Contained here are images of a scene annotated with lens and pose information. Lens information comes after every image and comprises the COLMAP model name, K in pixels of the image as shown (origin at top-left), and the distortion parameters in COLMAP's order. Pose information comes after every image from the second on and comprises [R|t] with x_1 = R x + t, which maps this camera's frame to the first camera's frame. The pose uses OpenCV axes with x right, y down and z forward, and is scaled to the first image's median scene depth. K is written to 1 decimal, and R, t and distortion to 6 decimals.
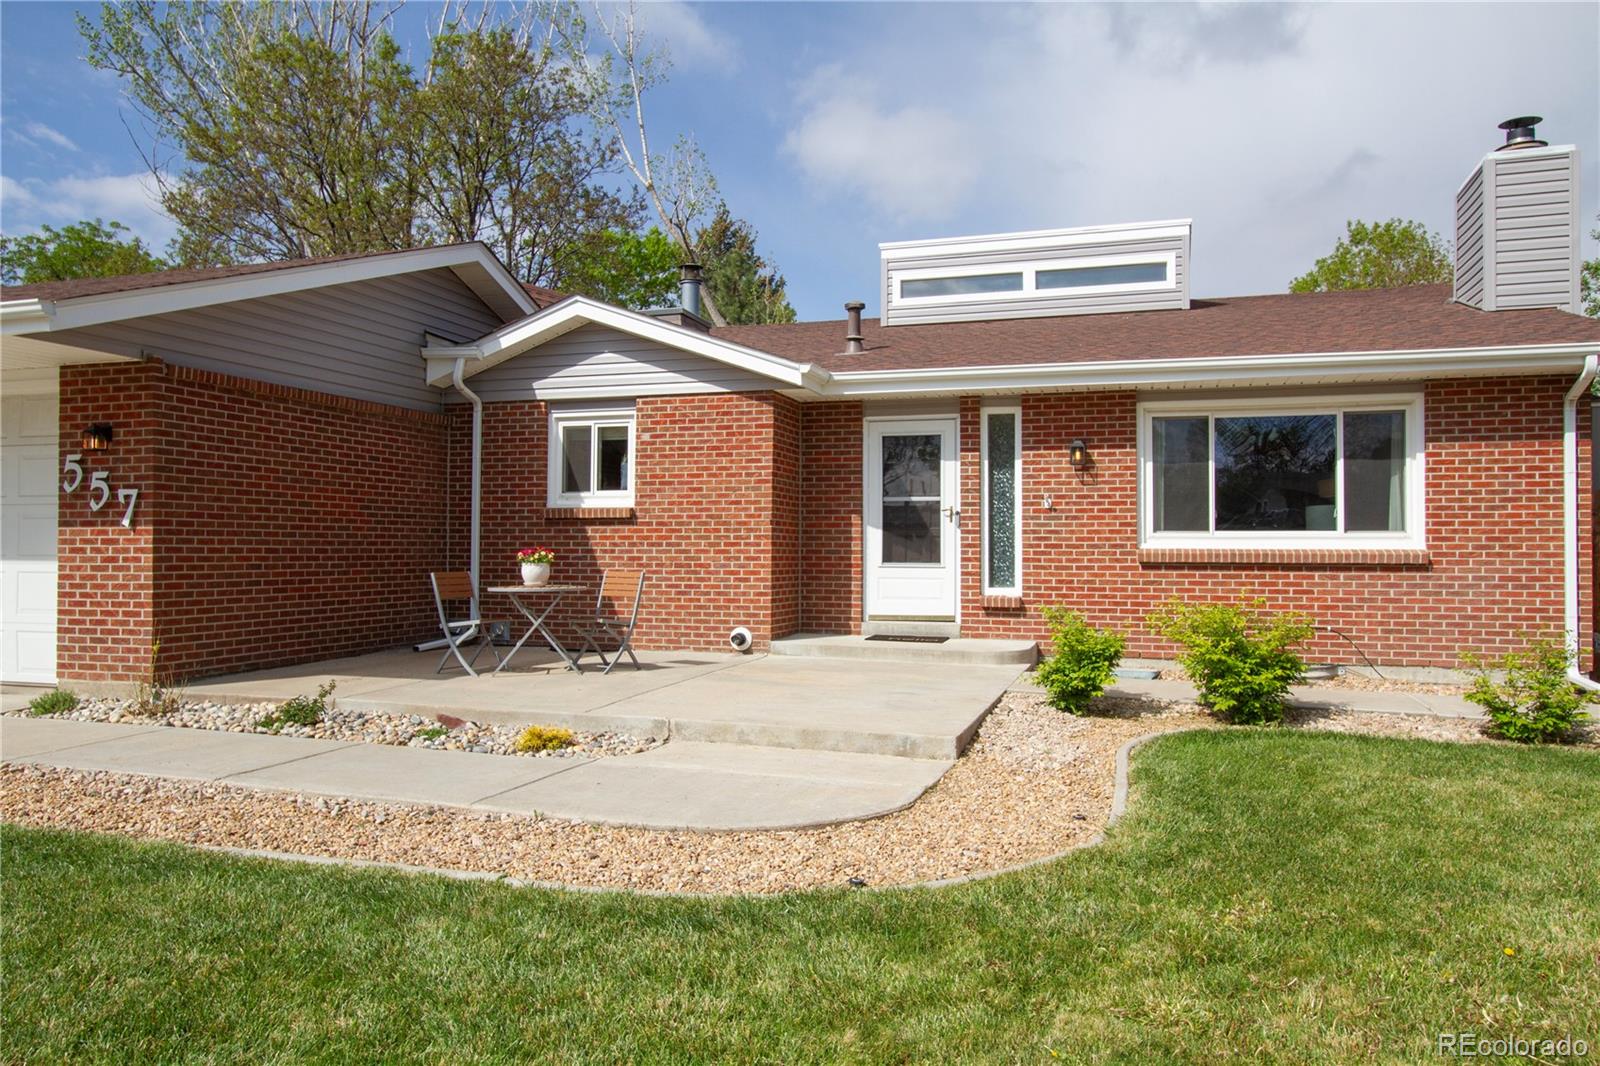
lens RADIAL K [[1158.0, 0, 800.0], [0, 1158.0, 533.0], [0, 0, 1]] dist [-0.024536, 0.050859]
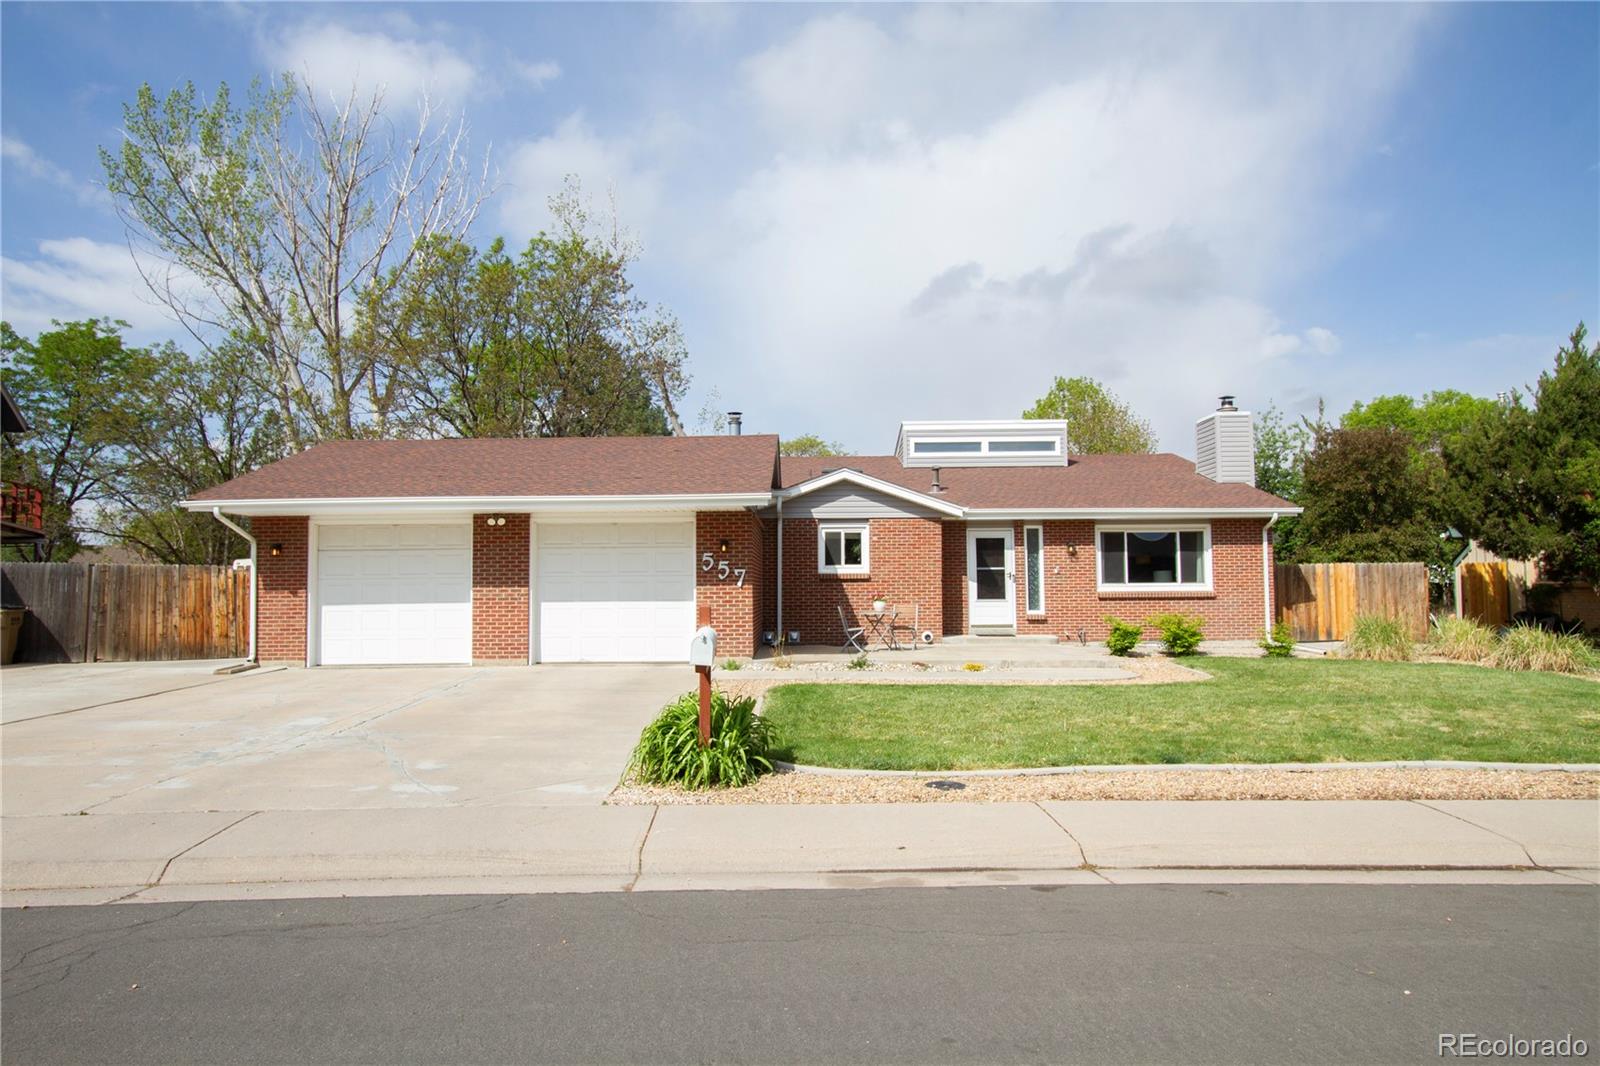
lens RADIAL K [[1085.0, 0, 800.0], [0, 1085.0, 533.0], [0, 0, 1]] dist [-0.008795, -0.000272]
pose [[0.952178, 0.006477, 0.305476, -0.837597], [0.005893, 0.999200, -0.039552, -0.018499], [-0.305488, 0.039461, 0.951378, -0.759602]]
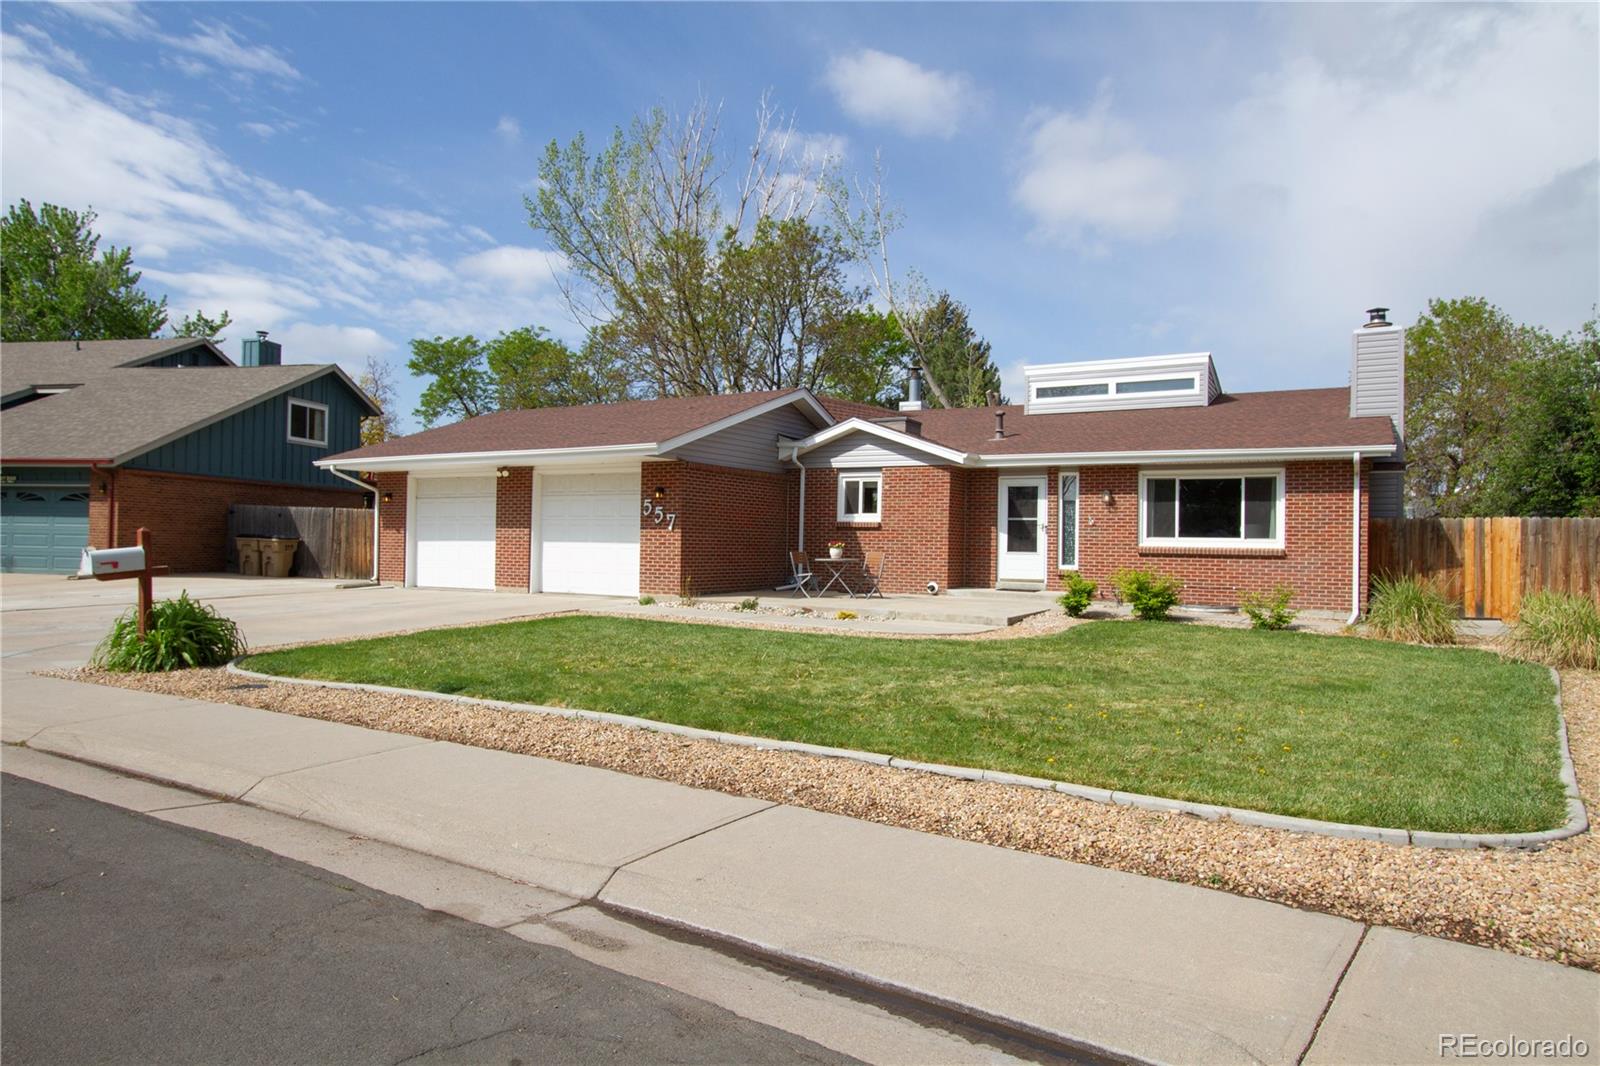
lens RADIAL K [[1020.5, 0, 800.0], [0, 1020.5, 533.0], [0, 0, 1]] dist [-0.001972, 0.000339]
pose [[0.977193, 0.011636, -0.212034, 0.096376], [-0.011907, 0.999929, -0.000004, -0.001599], [0.212019, 0.002528, 0.977262, -0.763486]]
